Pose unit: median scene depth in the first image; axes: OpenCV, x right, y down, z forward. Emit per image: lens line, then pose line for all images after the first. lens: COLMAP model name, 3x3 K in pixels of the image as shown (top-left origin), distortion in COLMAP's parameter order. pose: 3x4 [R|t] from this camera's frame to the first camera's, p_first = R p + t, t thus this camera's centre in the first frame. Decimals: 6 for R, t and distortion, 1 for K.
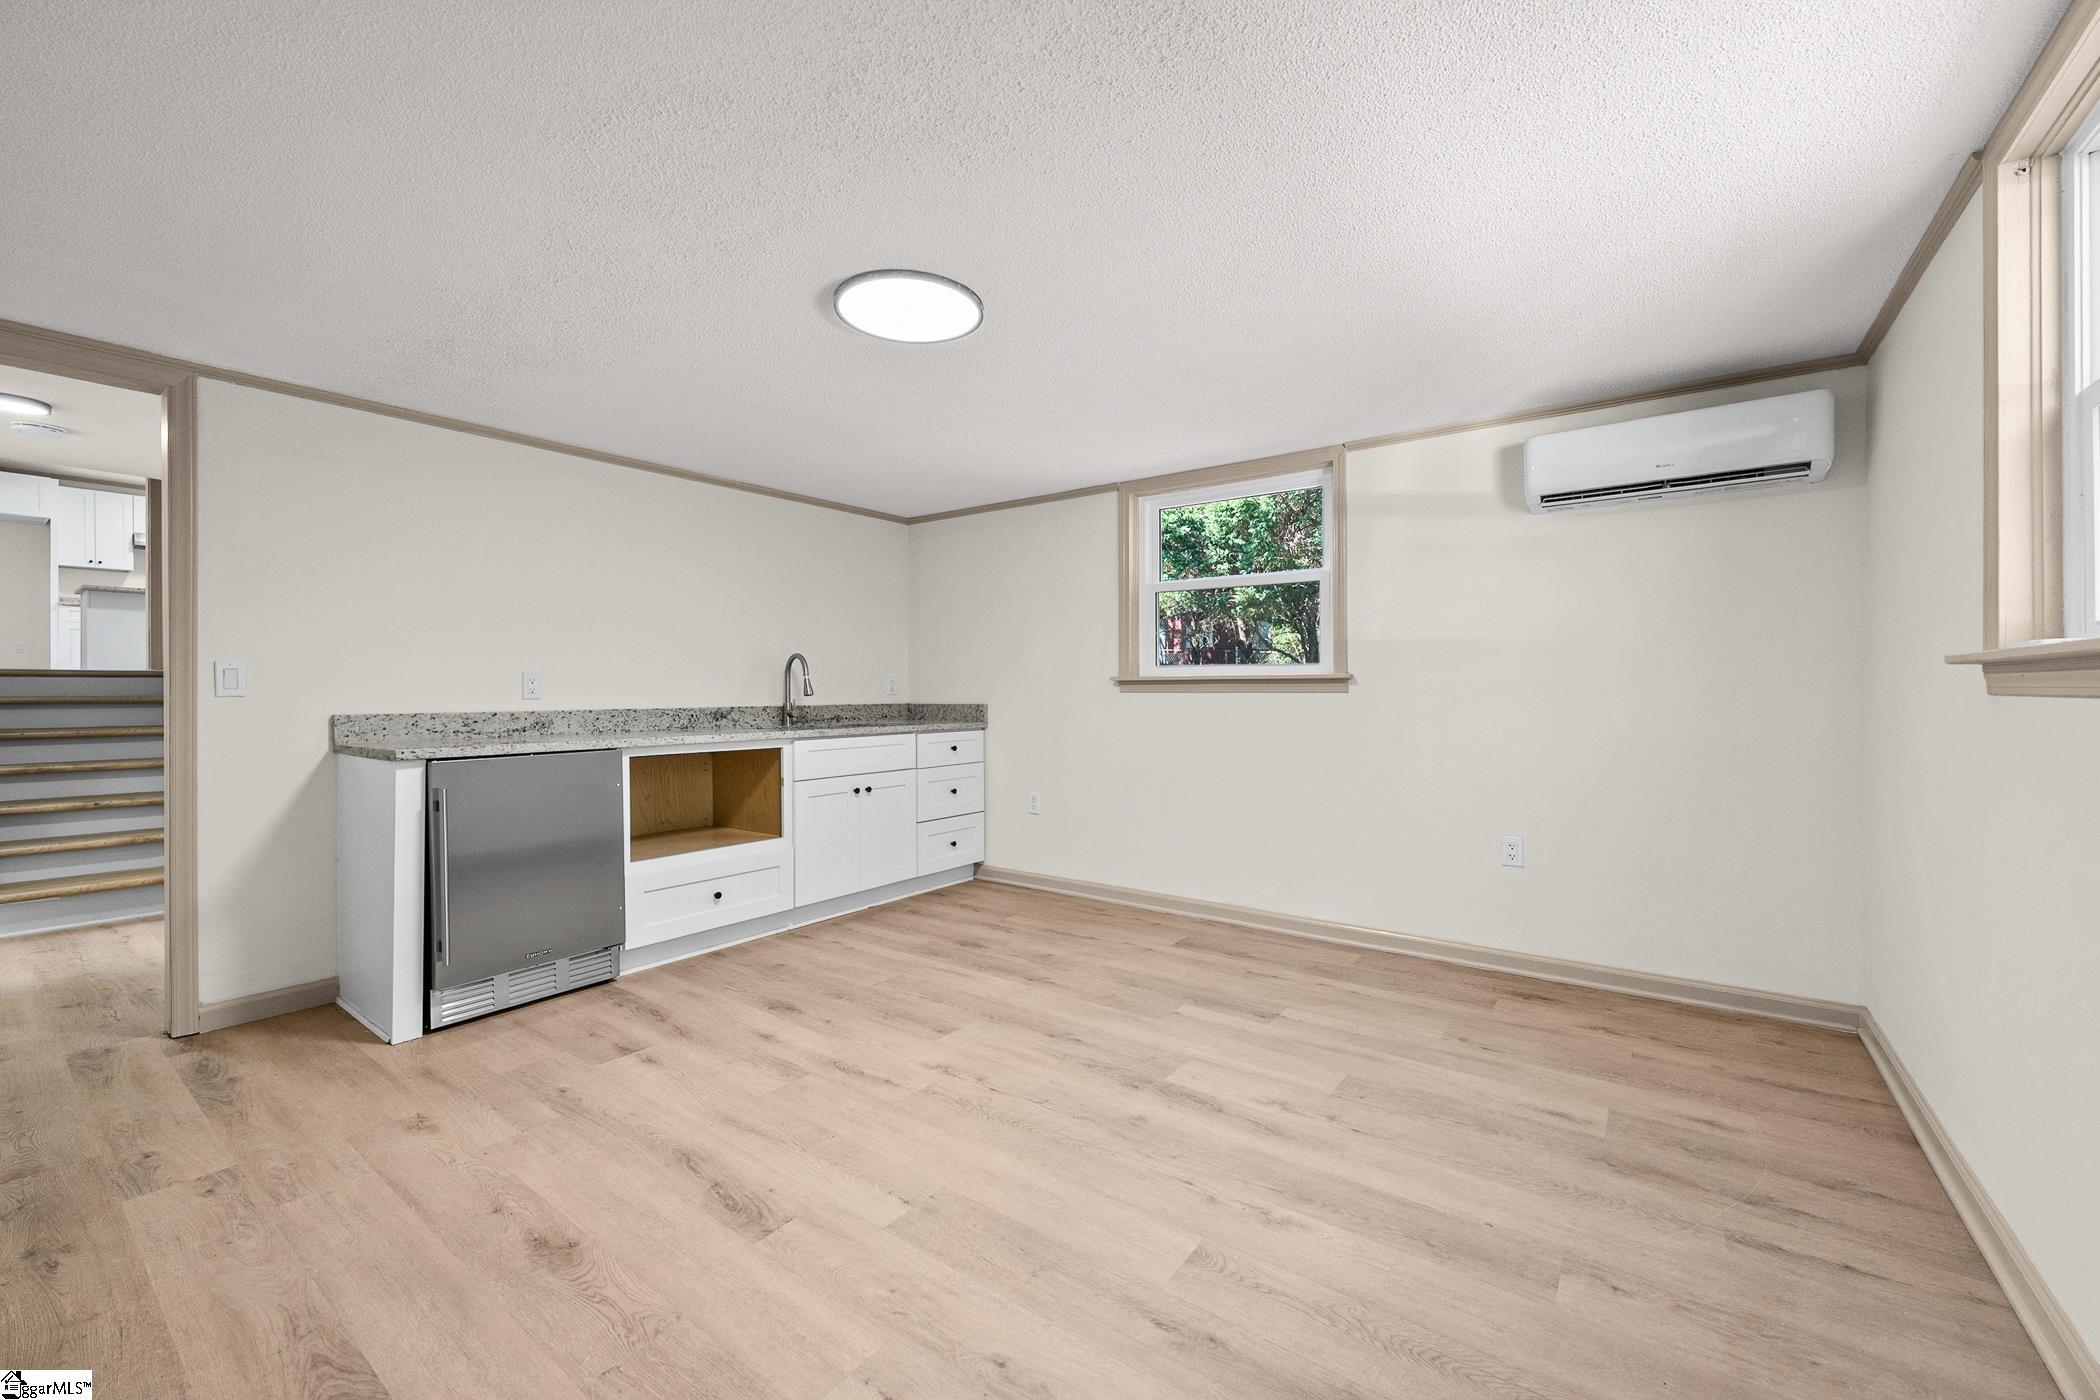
lens RADIAL K [[836.3, 0, 1050.6], [0, 836.3, 685.6], [0, 0, 1]] dist [-0.002673, 0.000785]
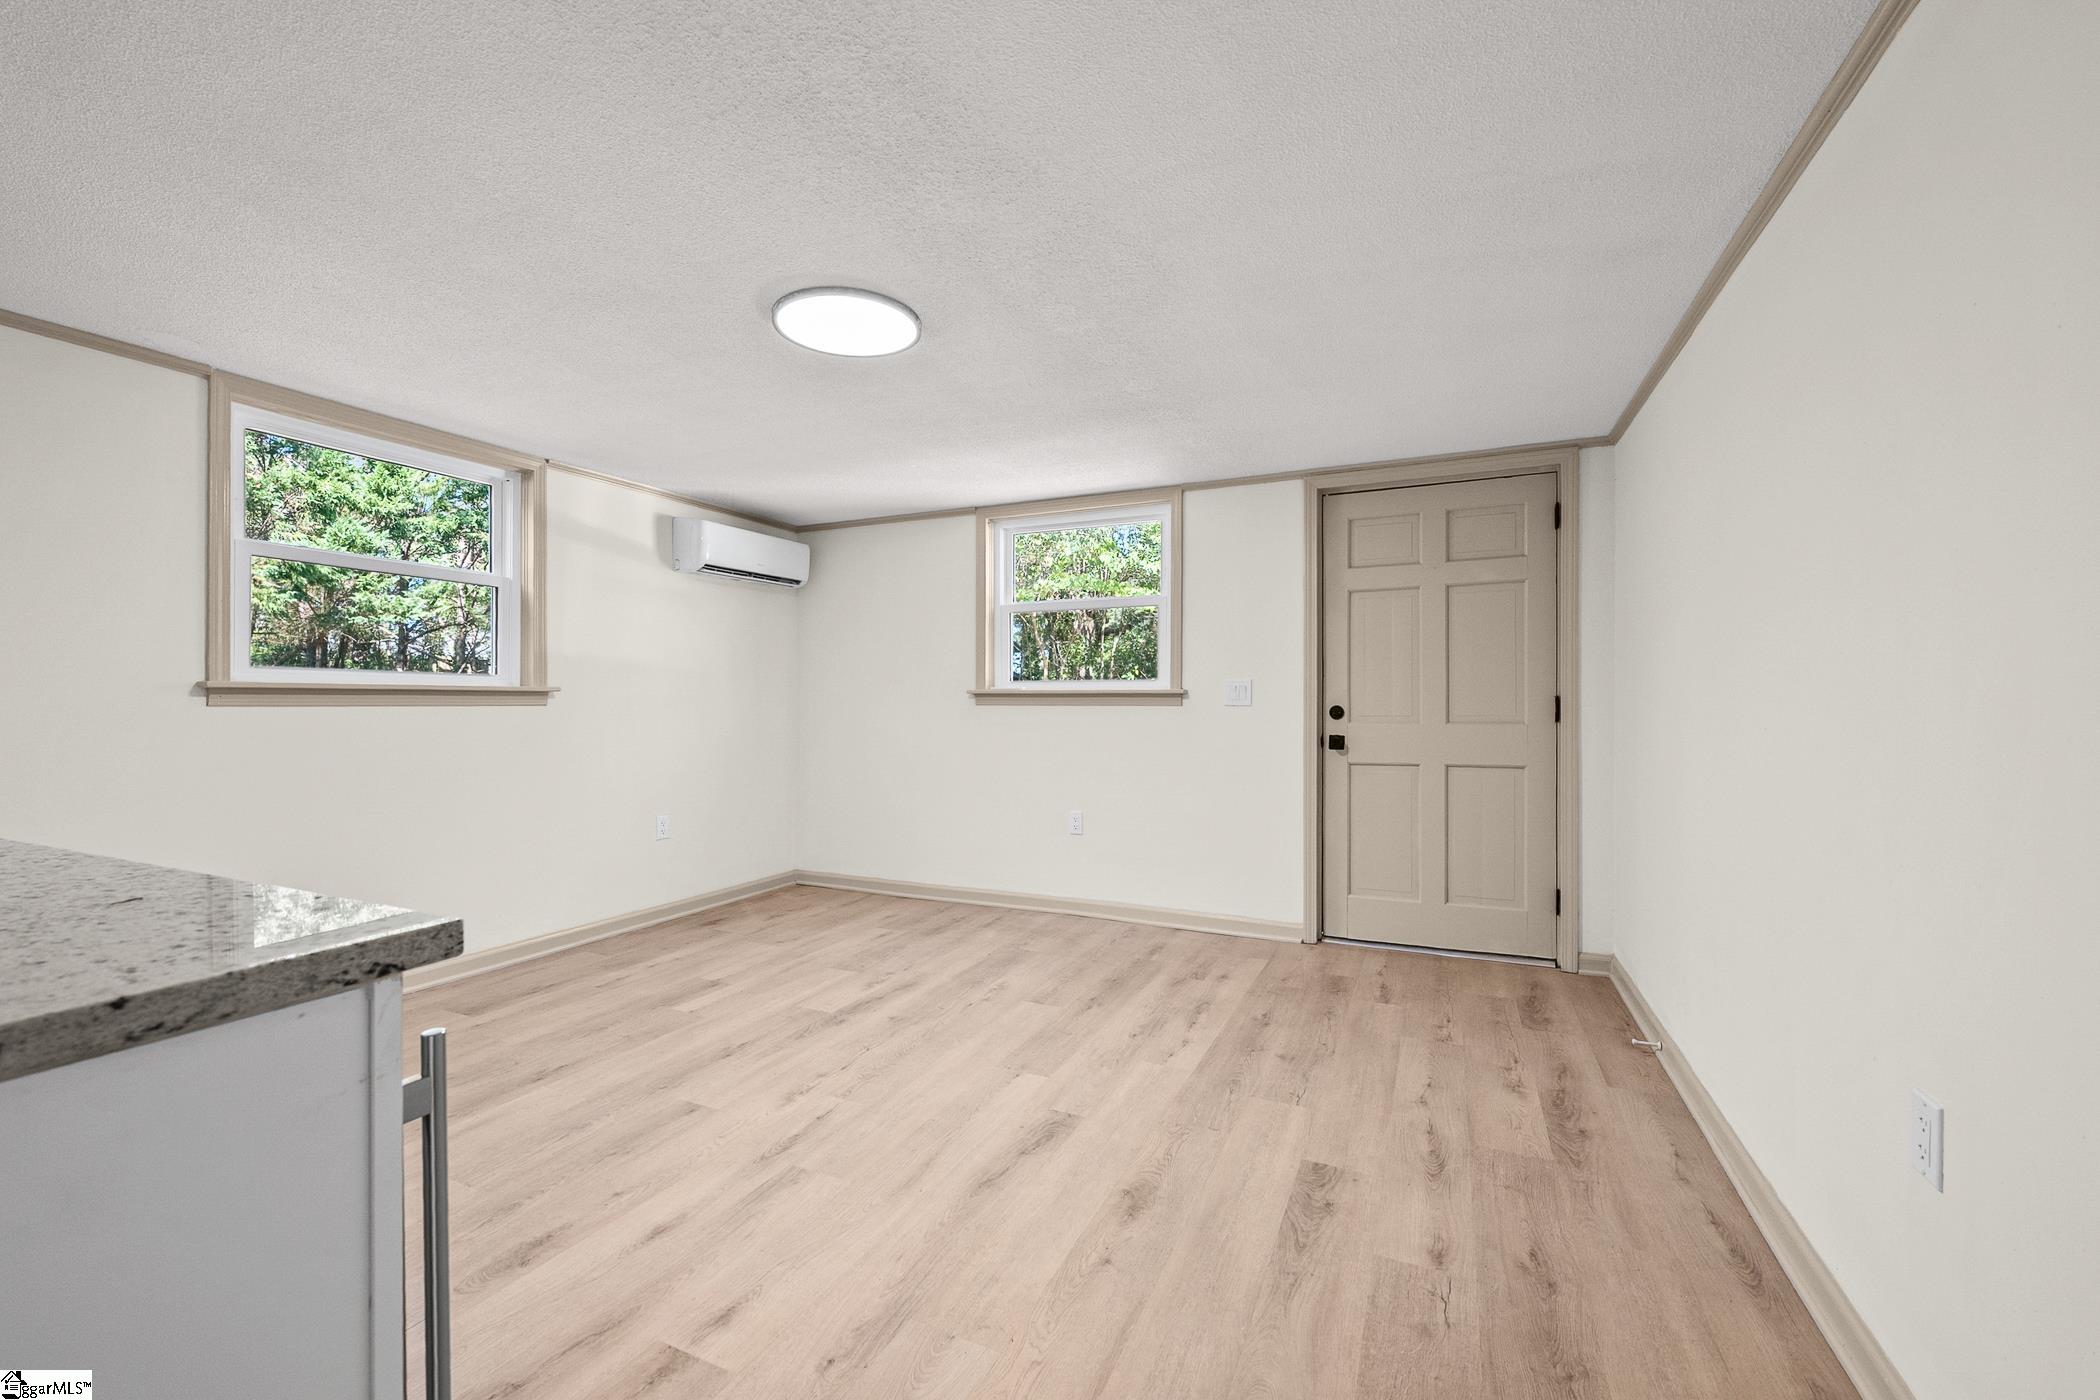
lens RADIAL K [[836.3, 0, 1050.6], [0, 836.3, 685.6], [0, 0, 1]] dist [-0.002673, 0.000785]
pose [[-0.195973, 0.021867, 0.980365, -1.105244], [-0.003996, 0.999725, -0.023097, 0.008171], [-0.980601, -0.008444, -0.195832, 0.876506]]
